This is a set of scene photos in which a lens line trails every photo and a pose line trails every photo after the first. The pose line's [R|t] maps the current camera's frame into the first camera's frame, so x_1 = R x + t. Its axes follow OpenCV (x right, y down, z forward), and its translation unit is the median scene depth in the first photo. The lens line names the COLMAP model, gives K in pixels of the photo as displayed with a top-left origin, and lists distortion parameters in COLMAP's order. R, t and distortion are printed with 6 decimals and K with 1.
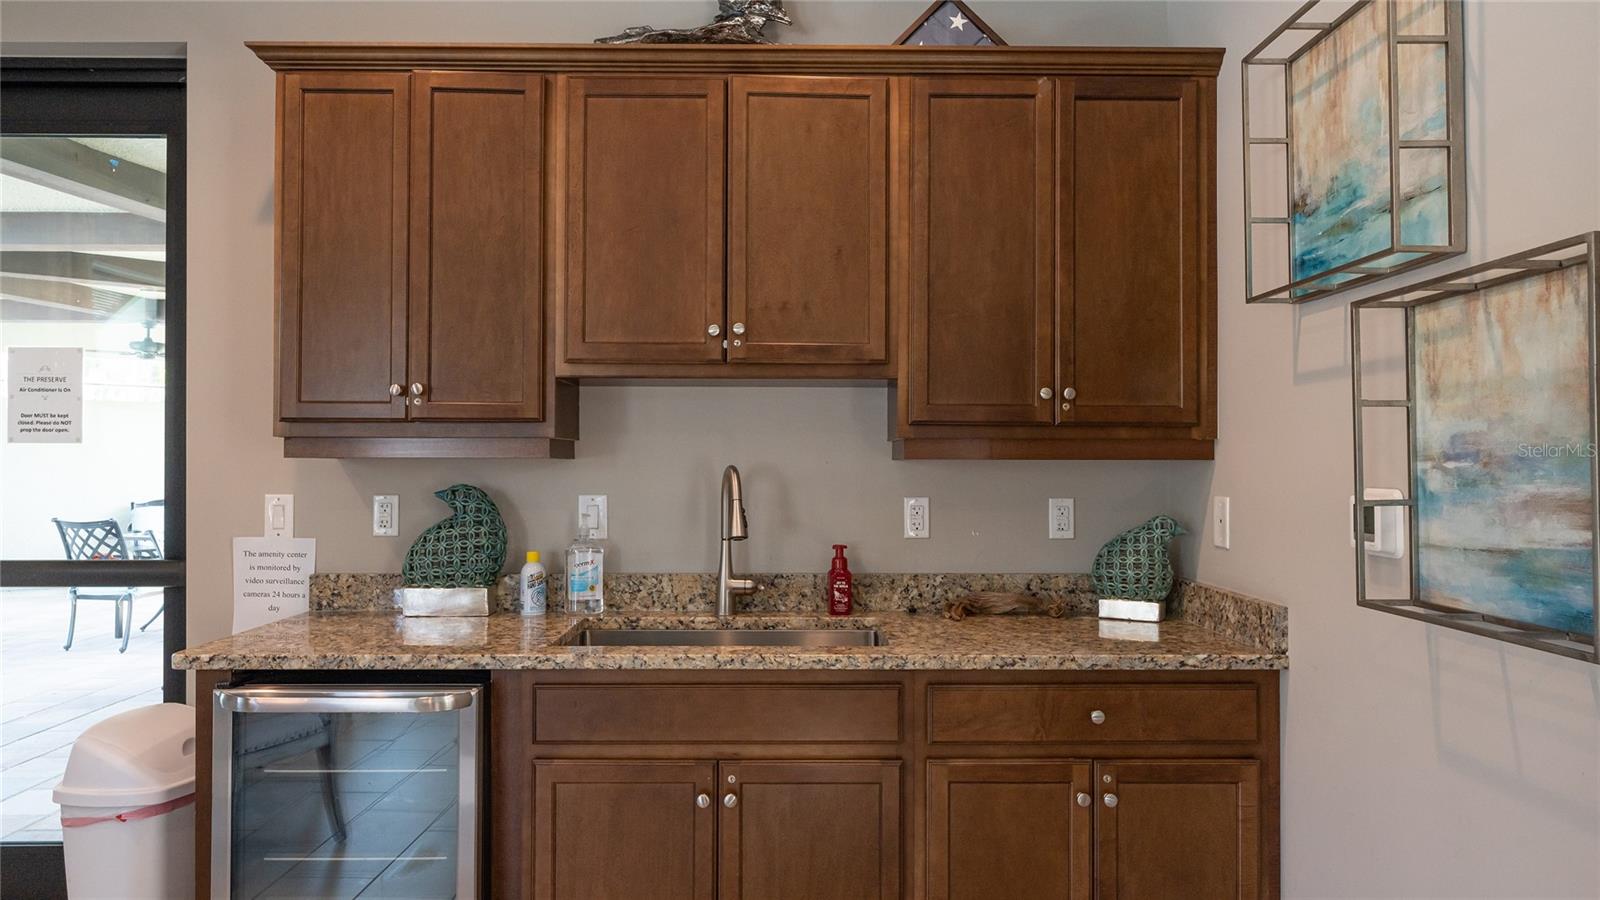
lens RADIAL K [[991.9, 0, 798.0], [0, 991.9, 445.1], [0, 0, 1]] dist [0.008257, 0.000745]
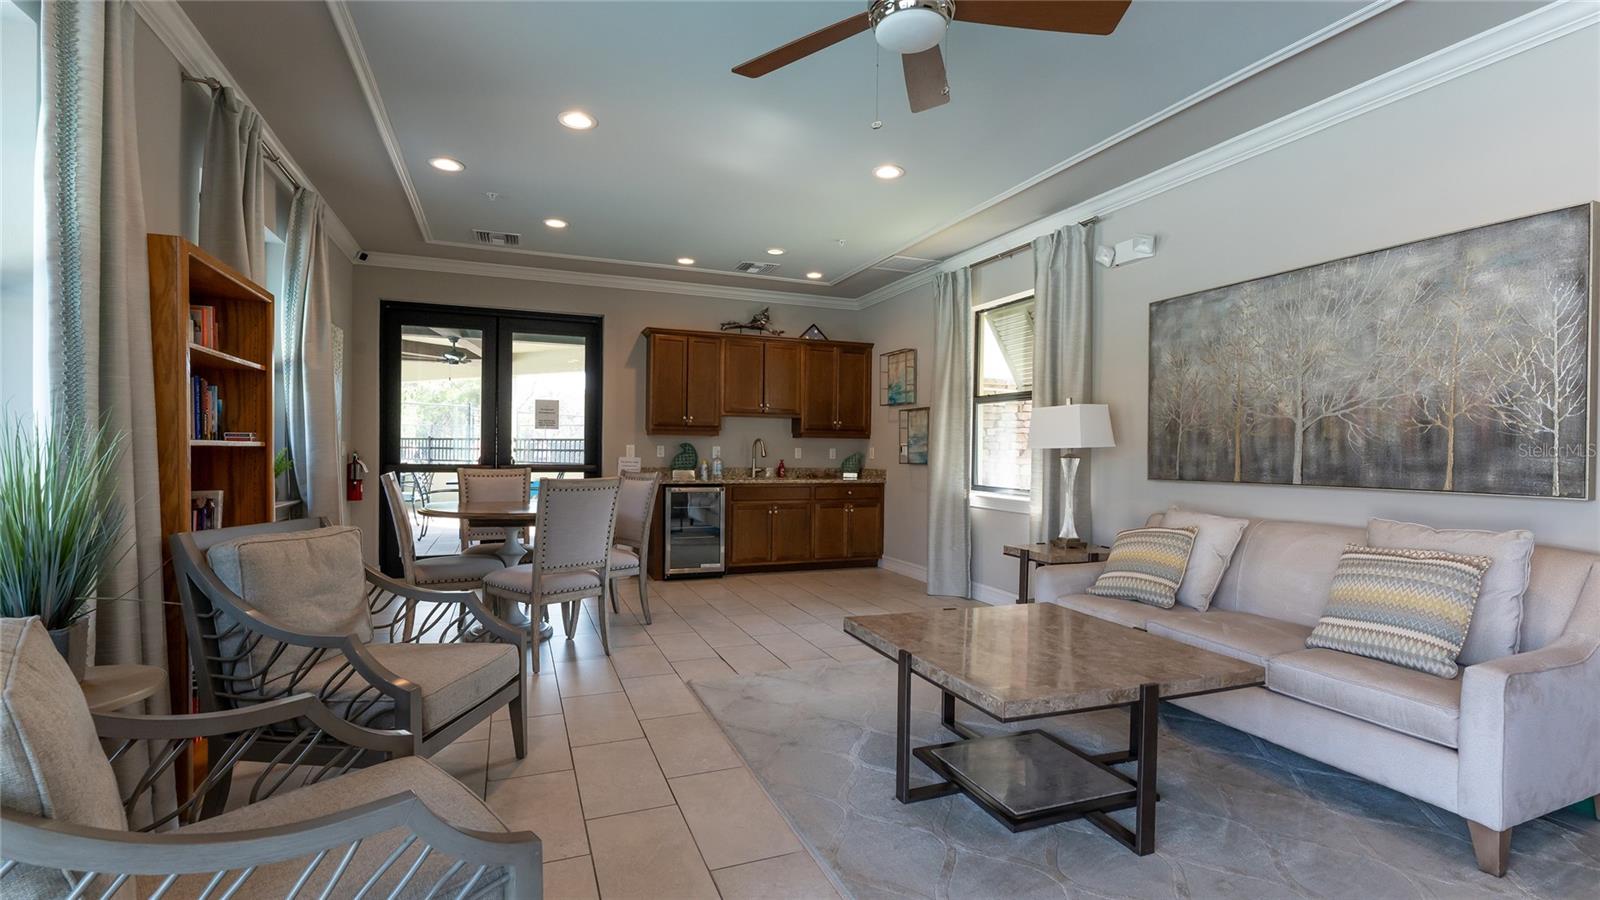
lens RADIAL K [[653.4, 0, 799.7], [0, 653.4, 452.7], [0, 0, 1]] dist [-0.001004, -0.000012]
pose [[0.935202, 0.007104, 0.354043, -0.849945], [-0.016005, 0.999625, 0.022220, 0.016533], [-0.353752, -0.026447, 0.934965, -1.505738]]
